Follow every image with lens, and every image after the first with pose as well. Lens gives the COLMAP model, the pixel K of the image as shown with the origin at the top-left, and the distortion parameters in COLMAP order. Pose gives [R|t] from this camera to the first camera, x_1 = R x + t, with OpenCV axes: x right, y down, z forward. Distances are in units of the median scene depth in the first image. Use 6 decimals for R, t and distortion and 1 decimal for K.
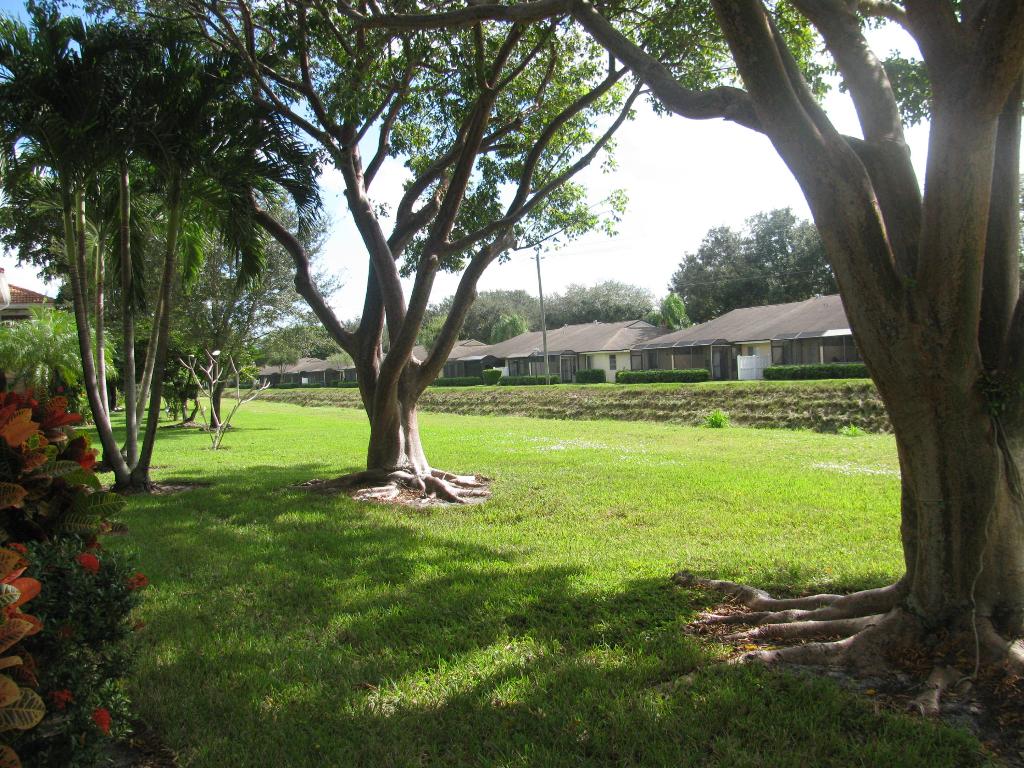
lens RADIAL K [[1048.4, 0, 524.5], [0, 1048.4, 368.0], [0, 0, 1]] dist [-0.223932, 0.258996]
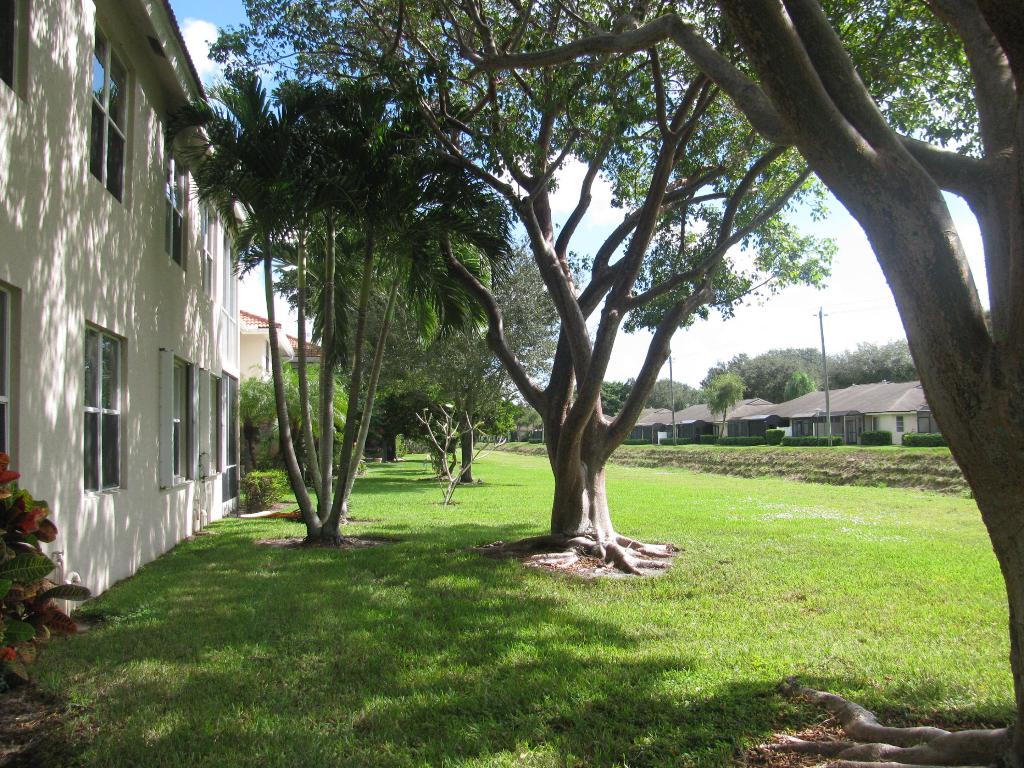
lens RADIAL K [[1048.4, 0, 524.5], [0, 1048.4, 368.0], [0, 0, 1]] dist [-0.223932, 0.258996]
pose [[0.960561, 0.006681, -0.277990, 0.087210], [-0.021932, 0.998417, -0.051790, -0.004370], [0.277204, 0.055844, 0.959187, 0.062379]]
